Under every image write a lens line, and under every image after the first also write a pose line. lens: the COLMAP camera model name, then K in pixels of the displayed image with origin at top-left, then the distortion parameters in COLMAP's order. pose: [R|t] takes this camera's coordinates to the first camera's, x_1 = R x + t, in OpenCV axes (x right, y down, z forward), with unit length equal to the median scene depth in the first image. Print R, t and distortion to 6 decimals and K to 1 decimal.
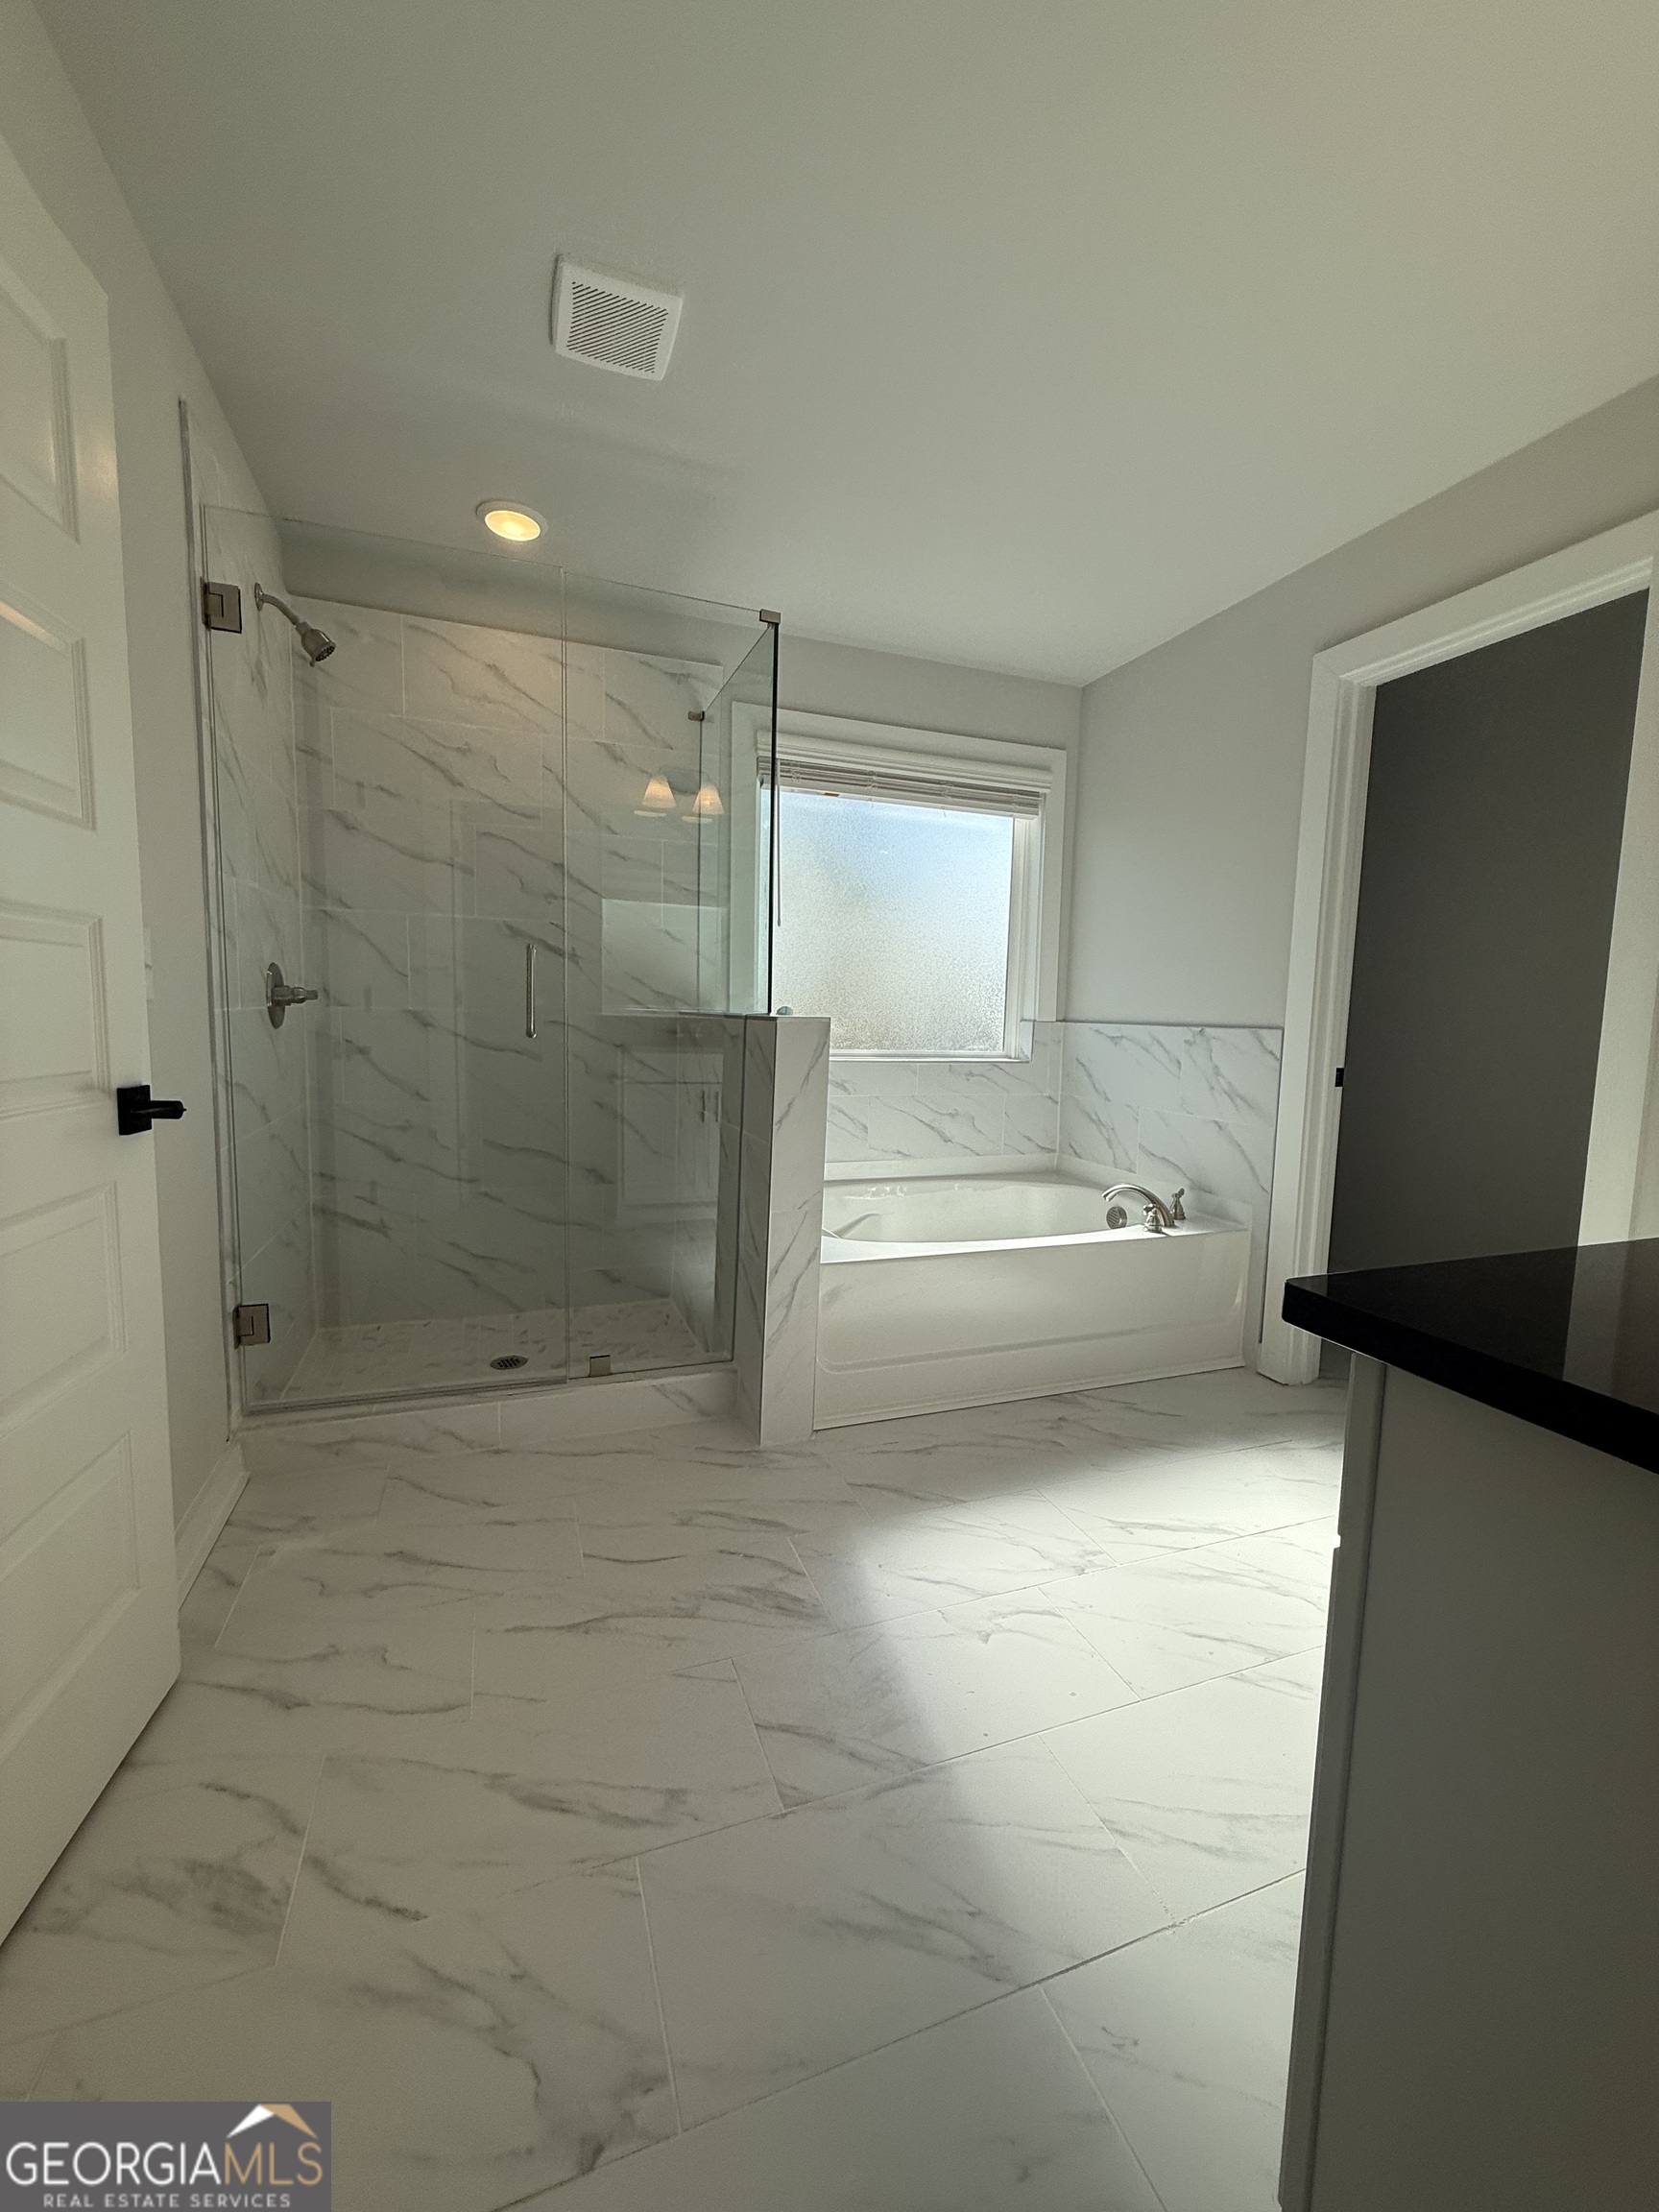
lens RADIAL K [[883.3, 0, 829.5], [0, 883.3, 1106.0], [0, 0, 1]] dist [-0.000248, 0.000171]
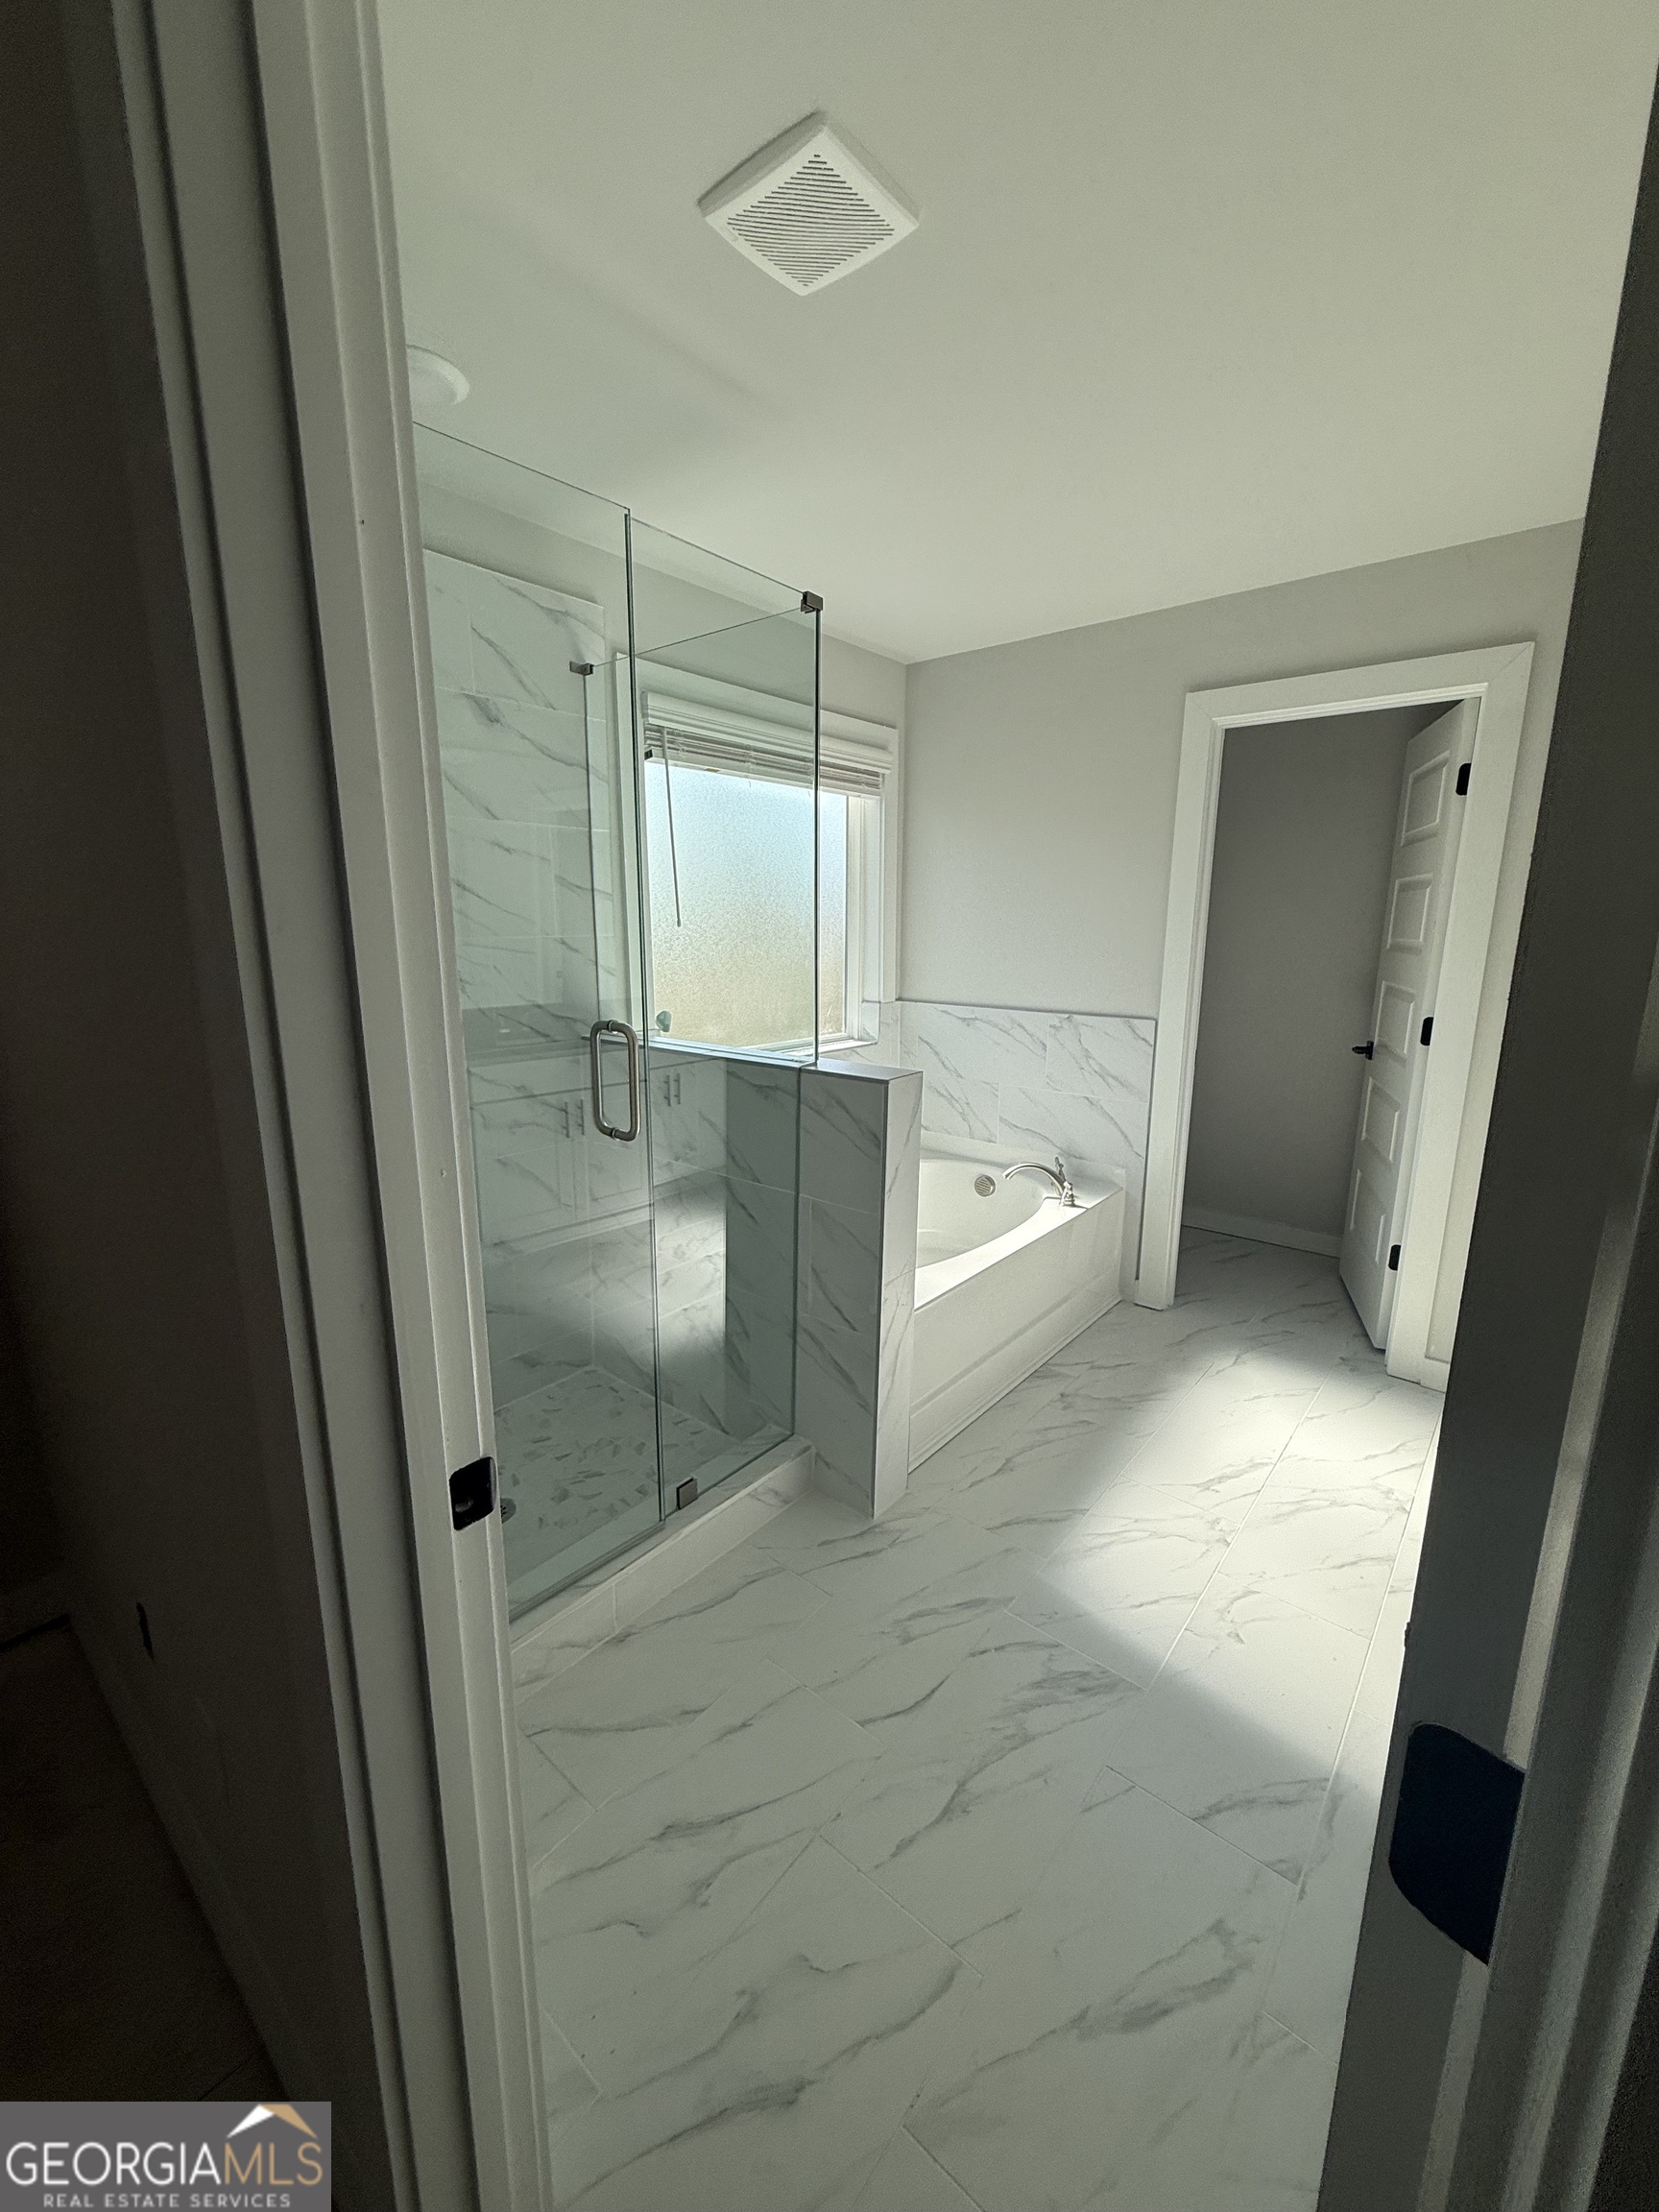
lens RADIAL K [[885.2, 0, 824.0], [0, 885.2, 1101.7], [0, 0, 1]] dist [-0.000581, 0.000497]
pose [[0.867529, -0.122239, 0.482131, -0.400698], [0.069148, 0.989558, 0.126469, -0.142057], [-0.492556, -0.076377, 0.866923, 0.170338]]
